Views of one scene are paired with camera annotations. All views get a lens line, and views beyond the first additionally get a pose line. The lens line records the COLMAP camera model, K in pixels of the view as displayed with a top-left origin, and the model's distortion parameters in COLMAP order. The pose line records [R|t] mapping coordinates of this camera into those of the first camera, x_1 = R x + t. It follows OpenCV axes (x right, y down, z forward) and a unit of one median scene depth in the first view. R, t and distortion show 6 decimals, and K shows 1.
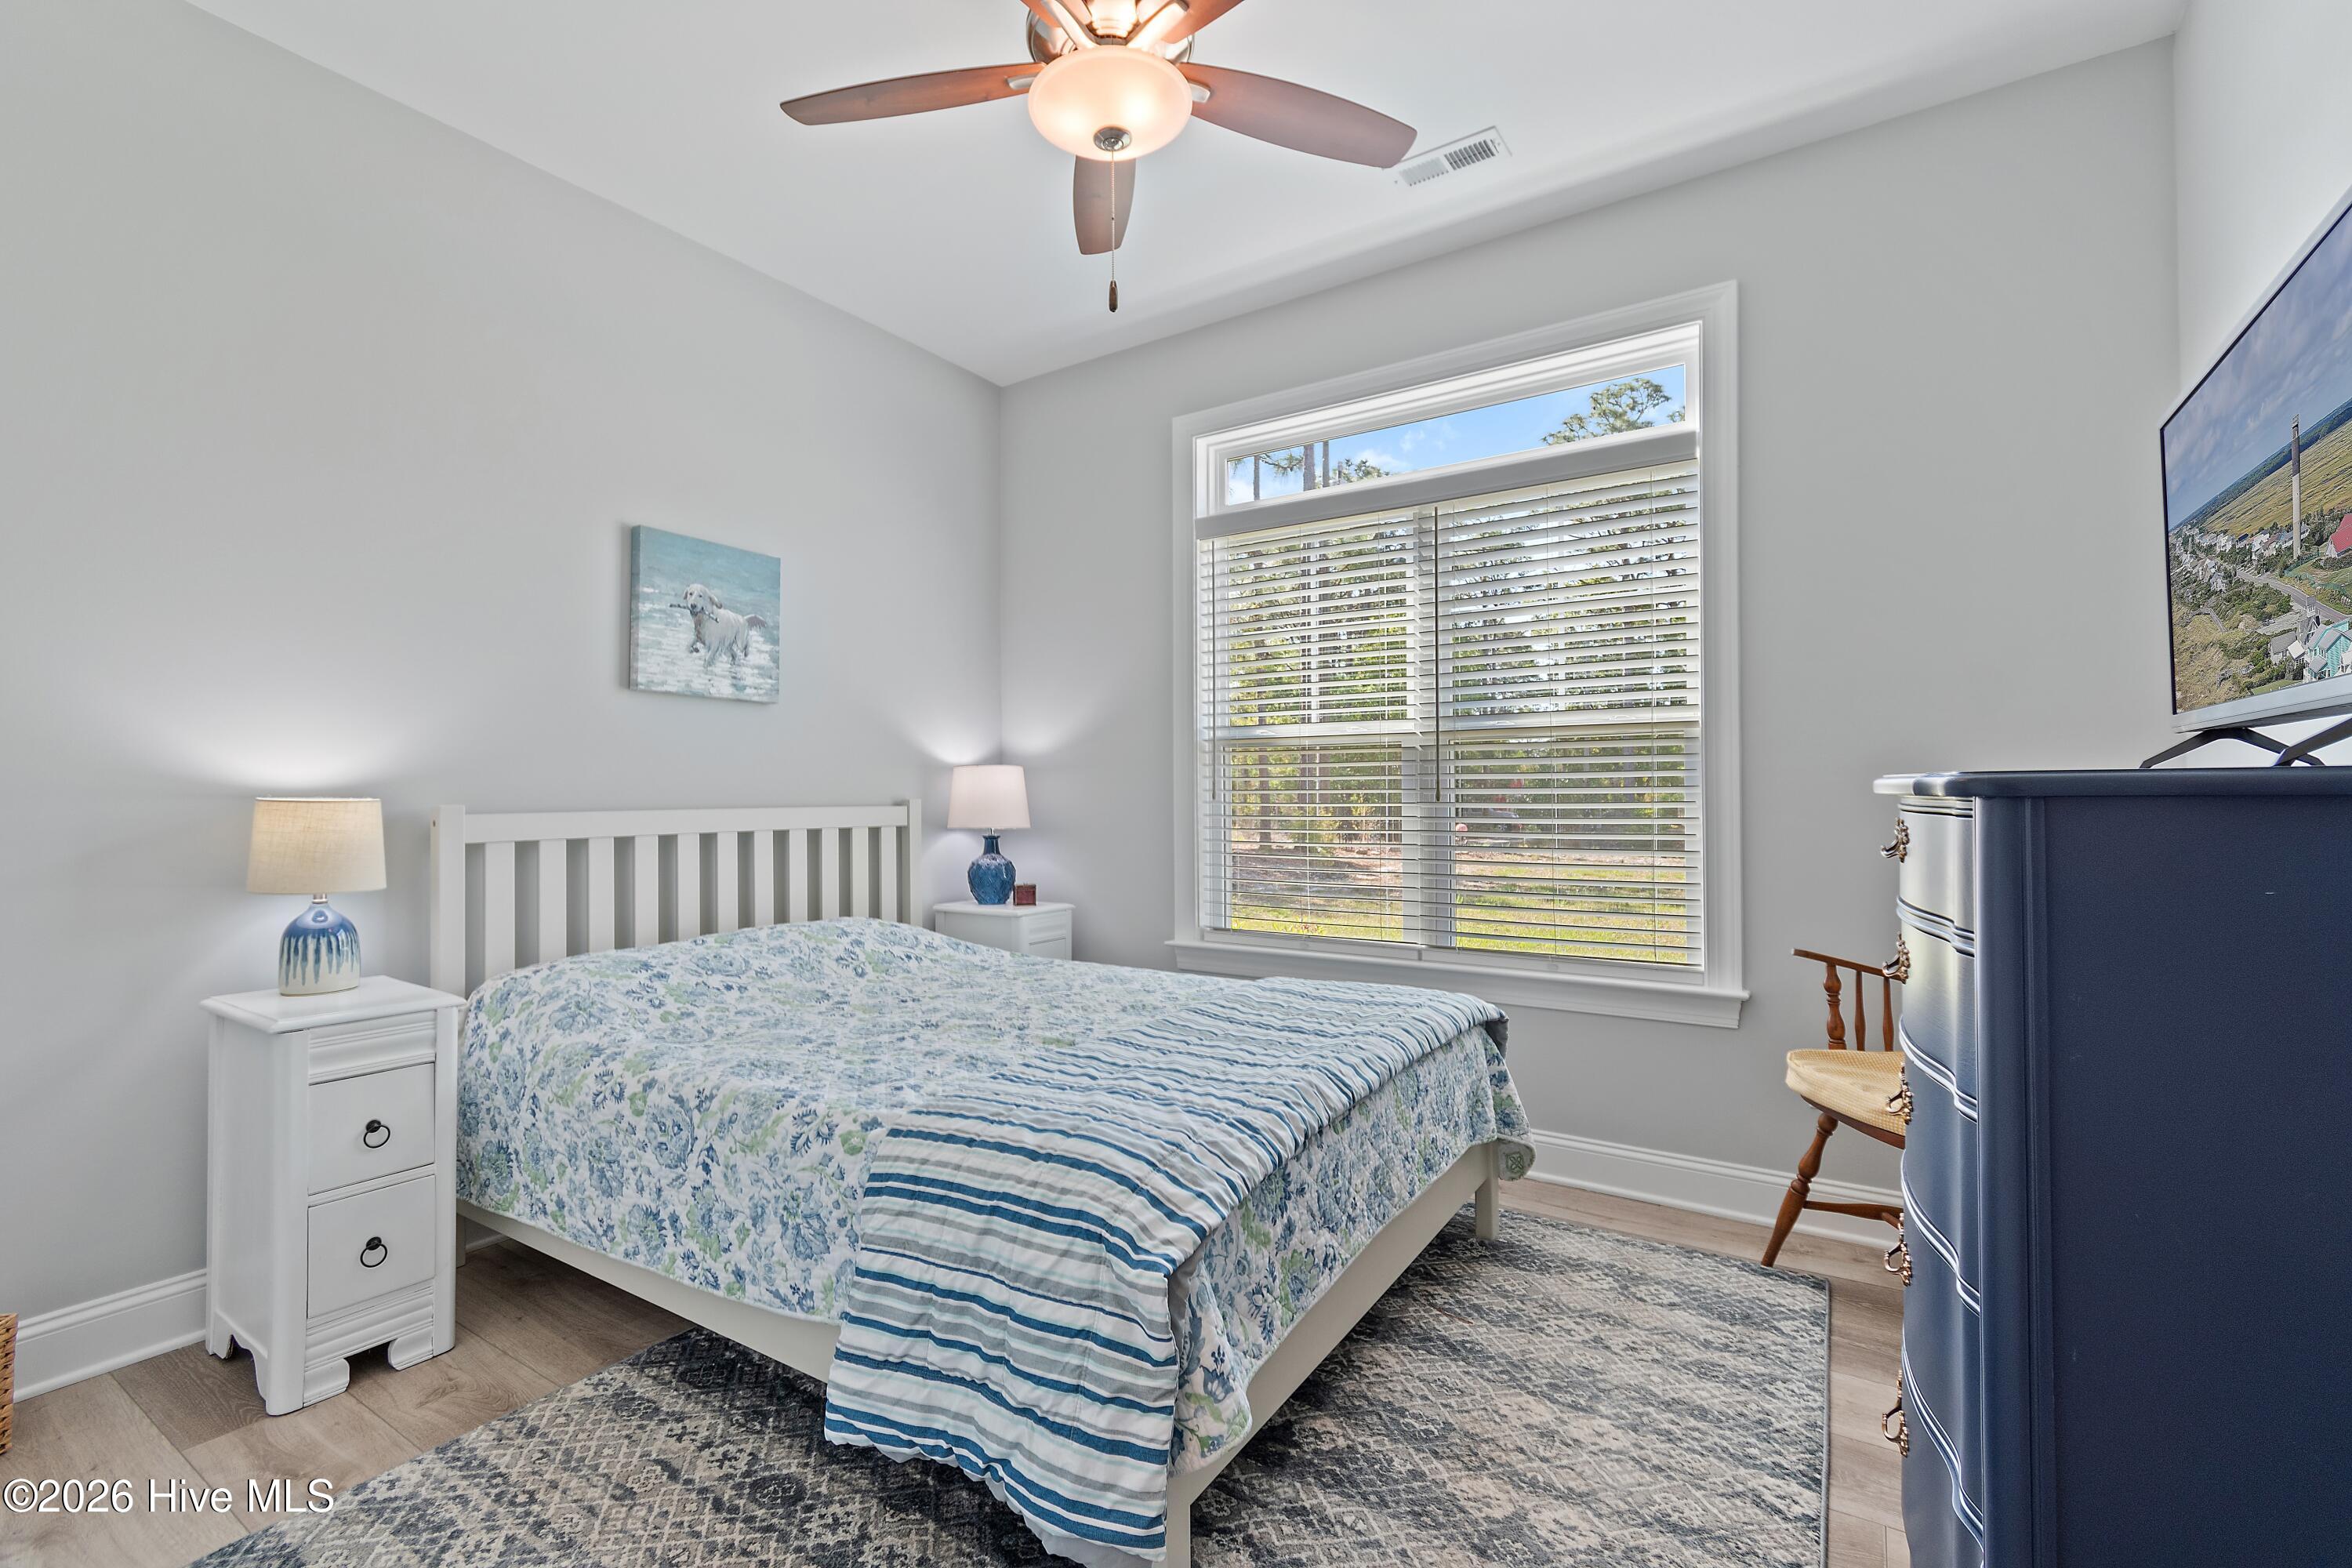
lens RADIAL K [[1036.6, 0, 1171.9], [0, 1036.6, 783.4], [0, 0, 1]] dist [0.000260, 0.000245]
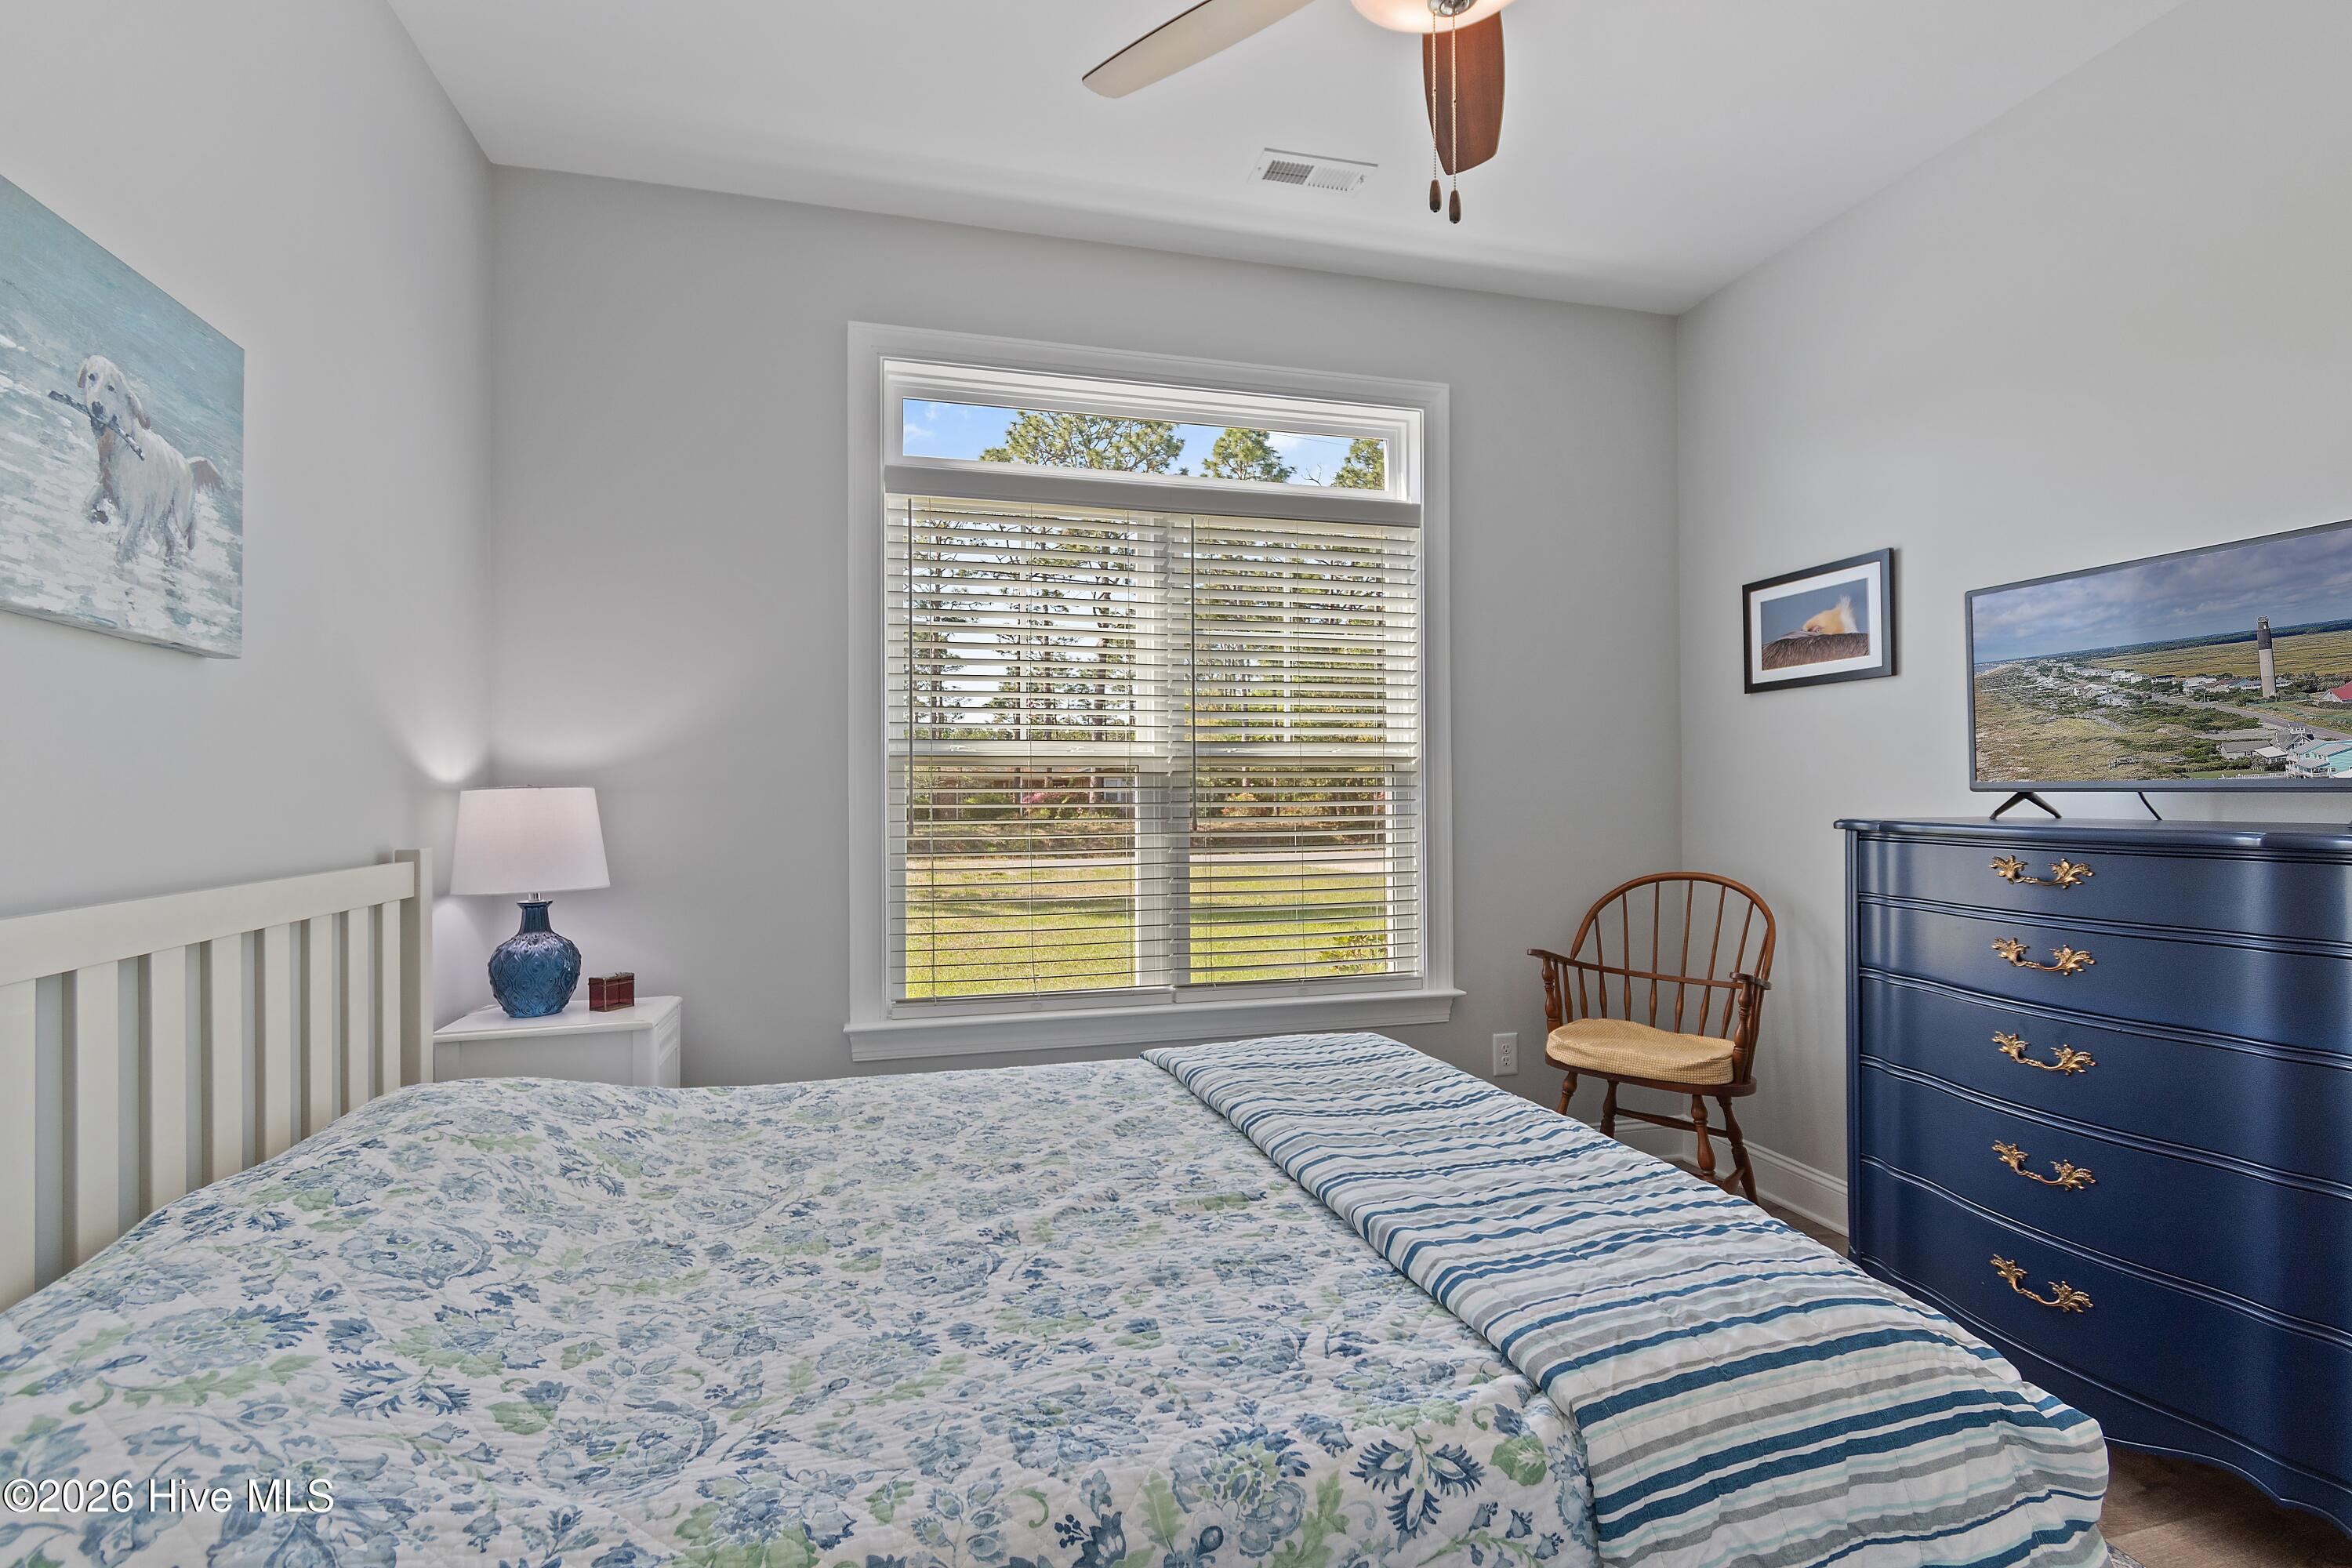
lens RADIAL K [[1036.6, 0, 1171.9], [0, 1036.6, 783.4], [0, 0, 1]] dist [0.000260, 0.000245]
pose [[0.664886, 0.007434, 0.746908, -0.482183], [-0.005787, 0.999972, -0.004801, -0.022840], [-0.746923, -0.001130, 0.664910, 0.406169]]
